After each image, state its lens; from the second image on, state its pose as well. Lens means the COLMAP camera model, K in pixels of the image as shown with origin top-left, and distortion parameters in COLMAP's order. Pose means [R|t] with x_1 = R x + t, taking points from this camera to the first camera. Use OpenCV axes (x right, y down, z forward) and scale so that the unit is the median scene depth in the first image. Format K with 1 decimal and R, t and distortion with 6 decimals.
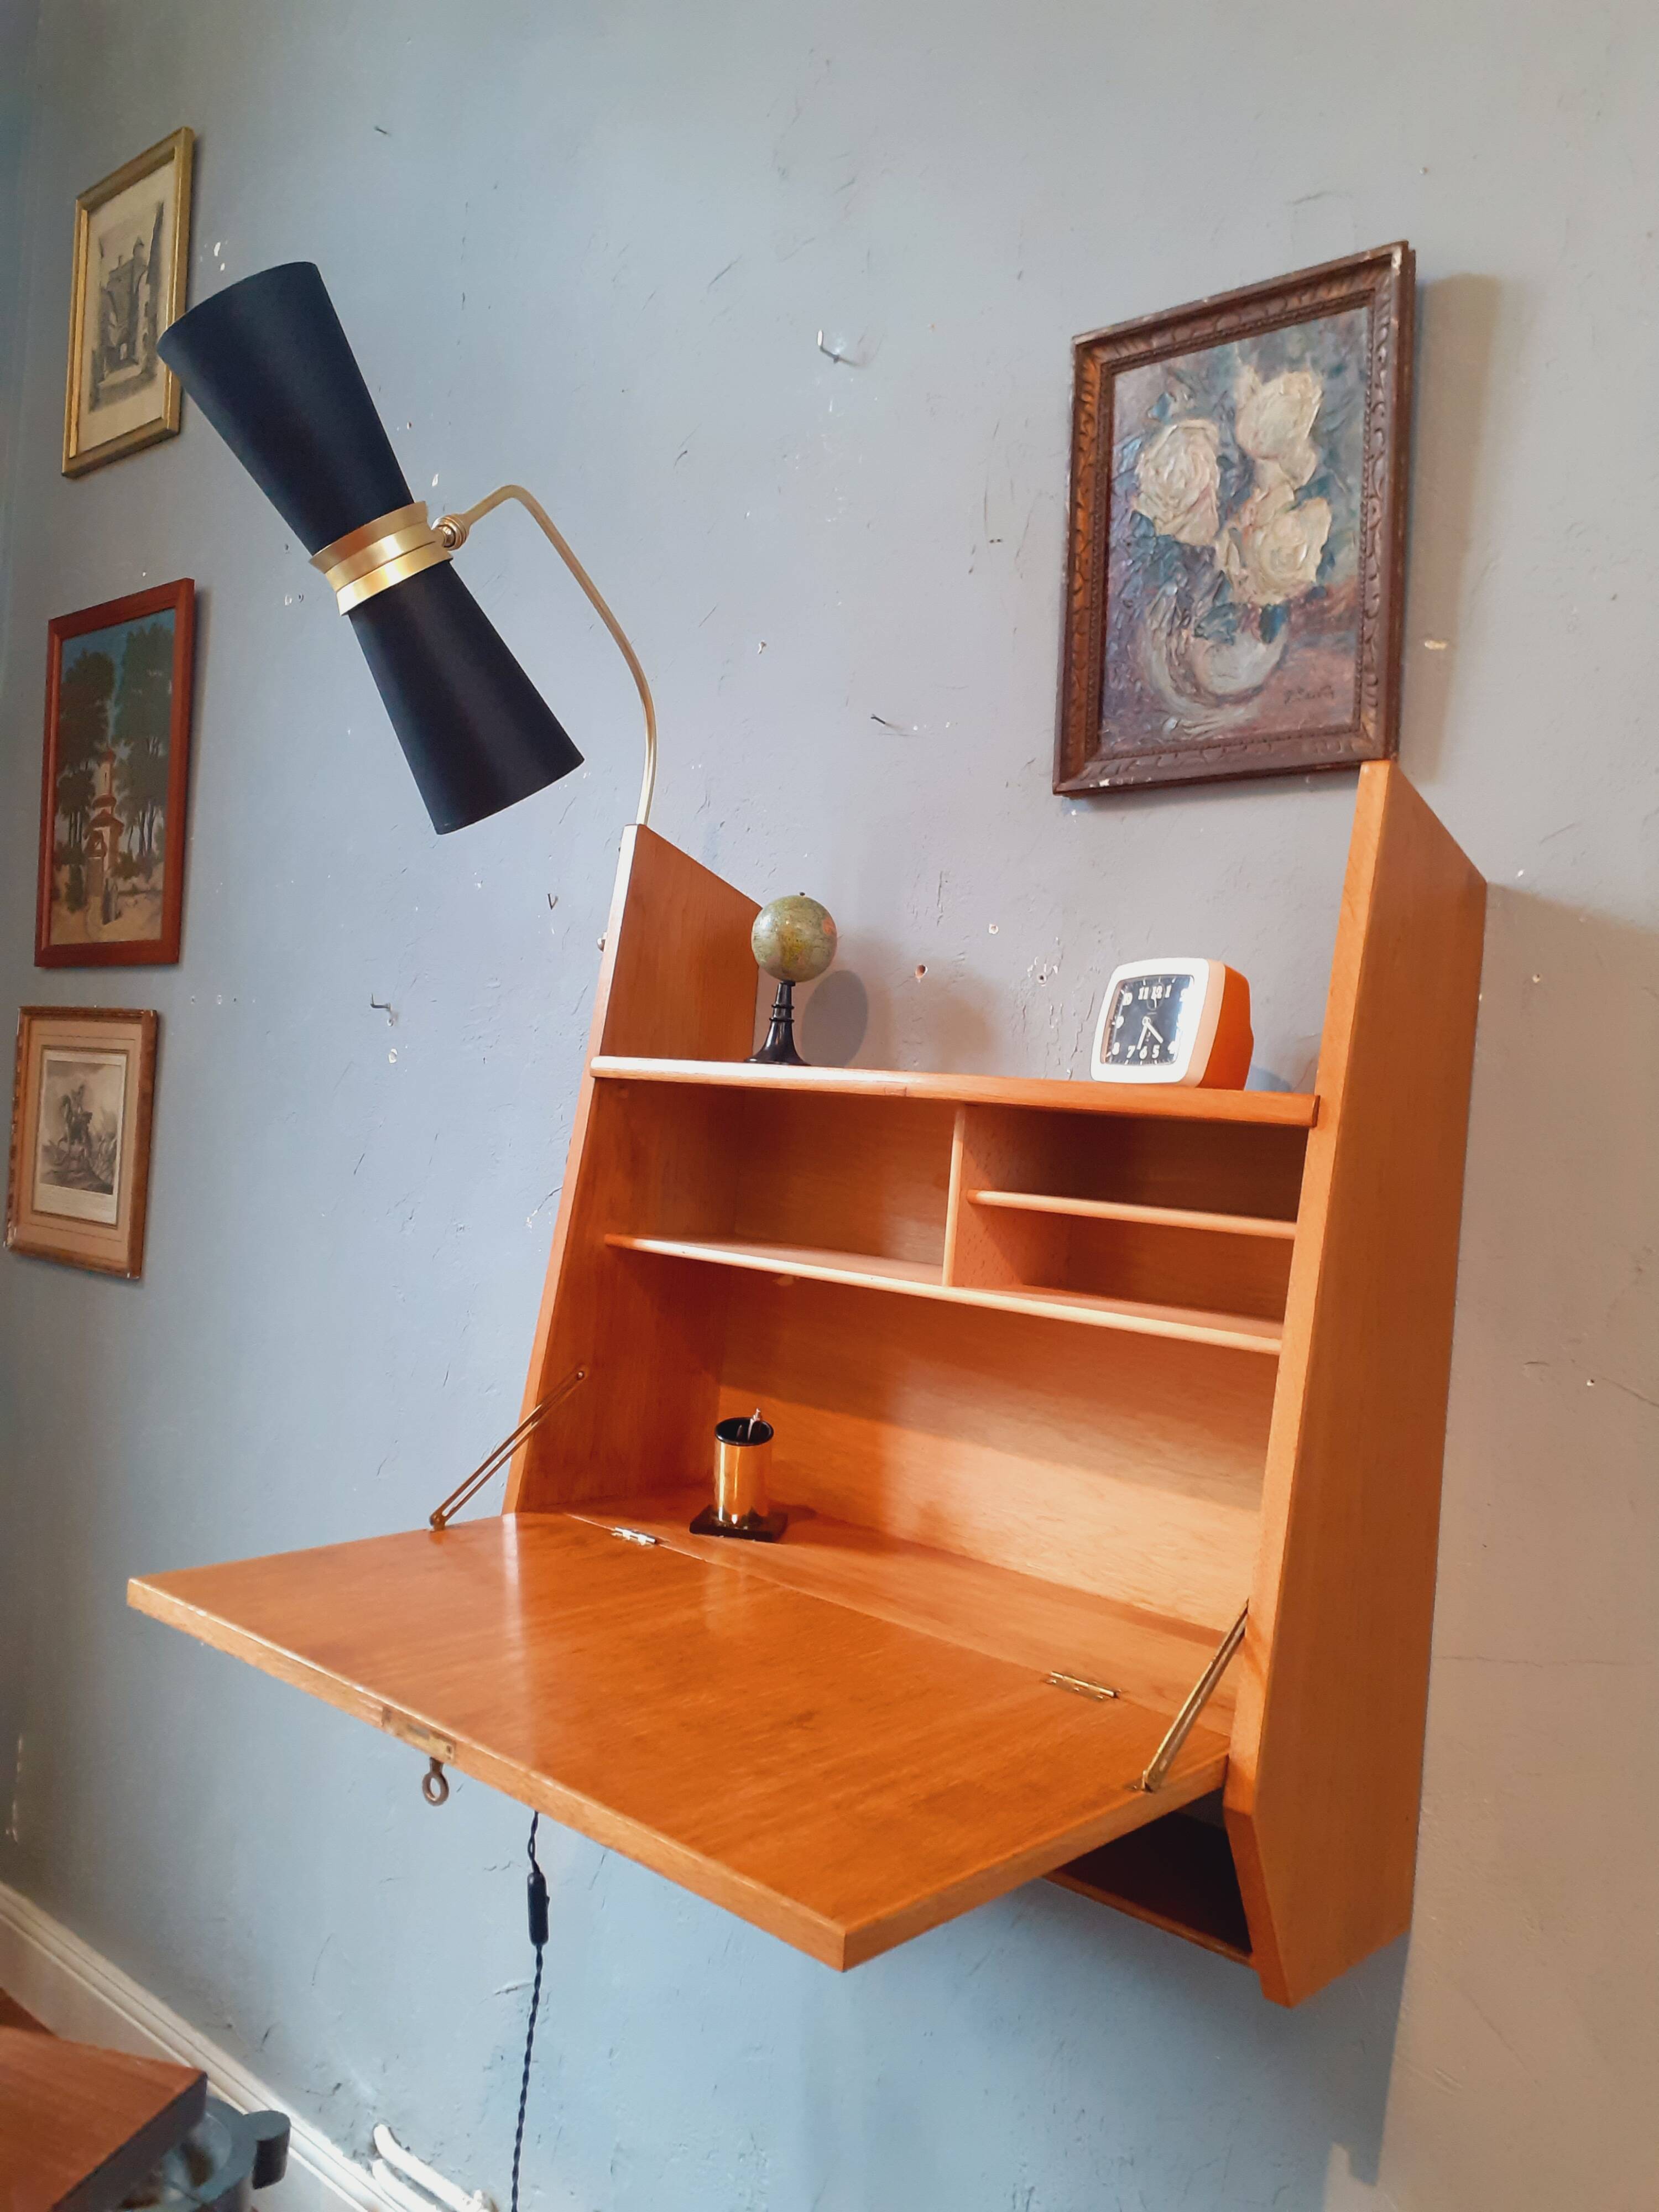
lens RADIAL K [[1803.8, 0, 829.5], [0, 1803.8, 1106.0], [0, 0, 1]] dist [0.008904, -0.014191]
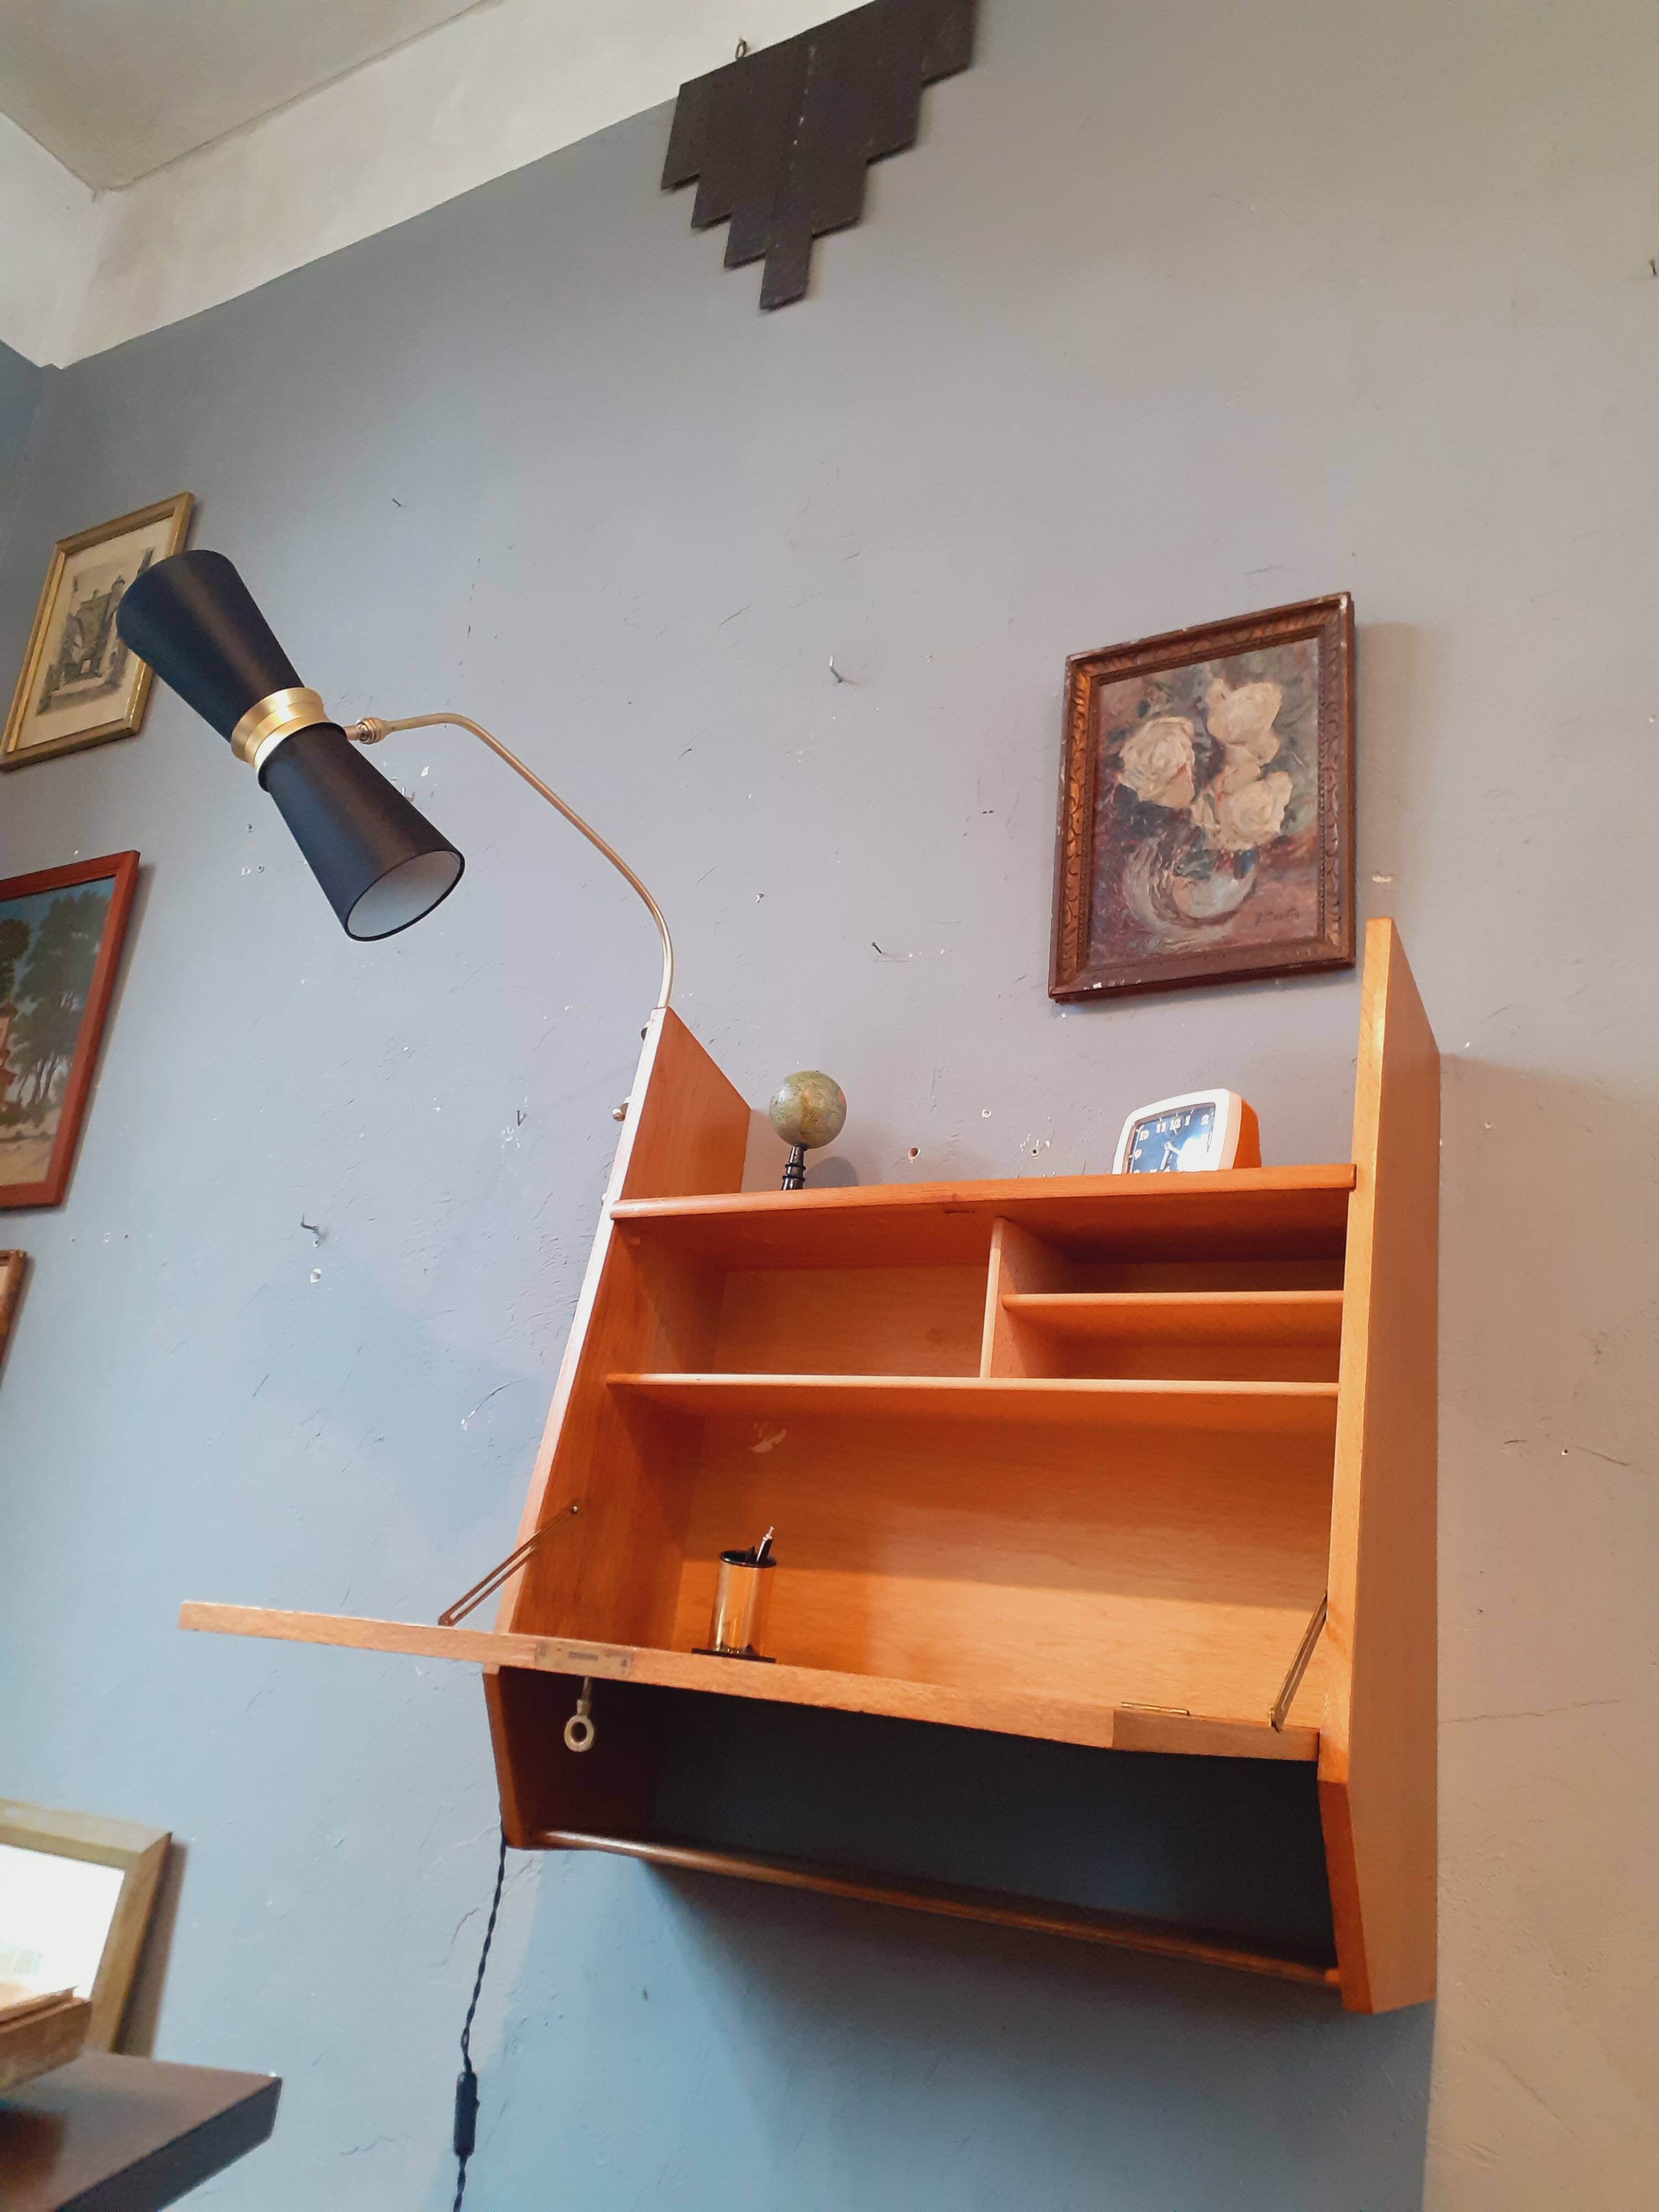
lens RADIAL K [[1811.8, 0, 835.9], [0, 1811.8, 1095.6], [0, 0, 1]] dist [0.012327, -0.012598]
pose [[0.979155, 0.099951, 0.176820, -0.214941], [-0.041007, 0.949895, -0.309869, 0.259262], [-0.198932, 0.296159, 0.934193, -0.046468]]
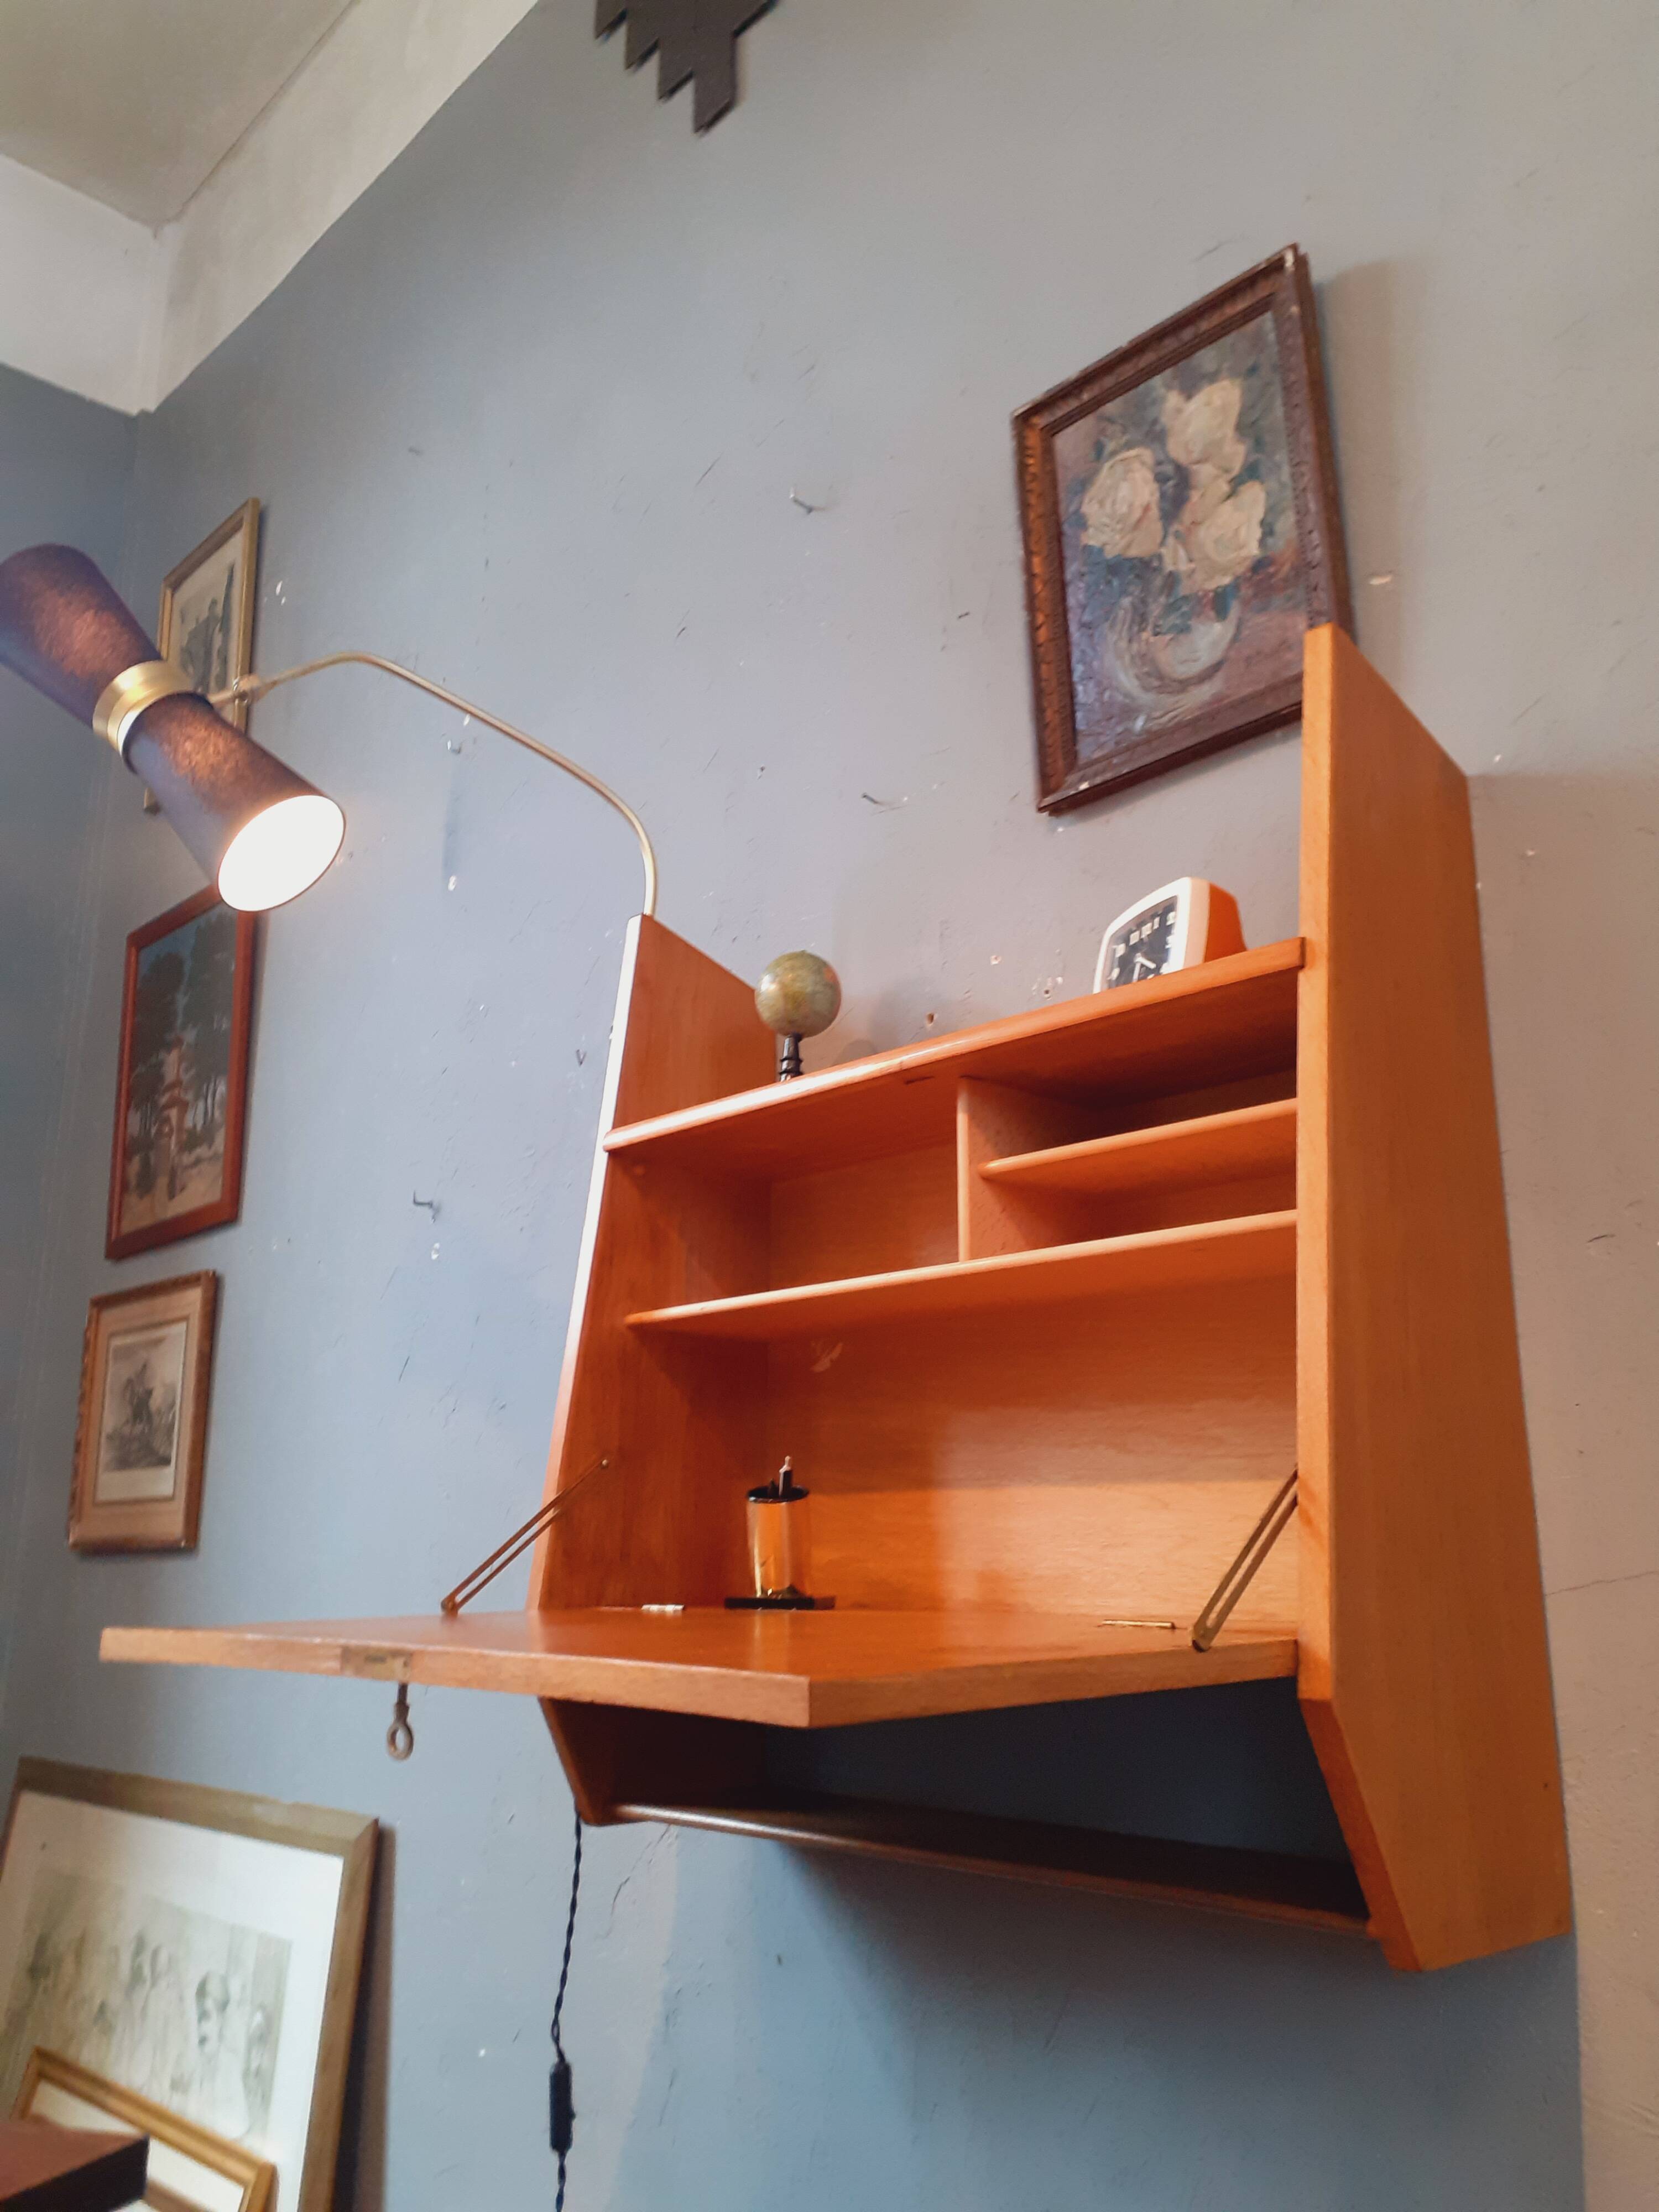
lens RADIAL K [[1803.8, 0, 829.5], [0, 1803.8, 1106.0], [0, 0, 1]] dist [0.008904, -0.014191]
pose [[0.994402, -0.089852, -0.055604, 0.050712], [0.072797, 0.963978, -0.255827, 0.238246], [0.076587, 0.250347, 0.965122, 0.062385]]
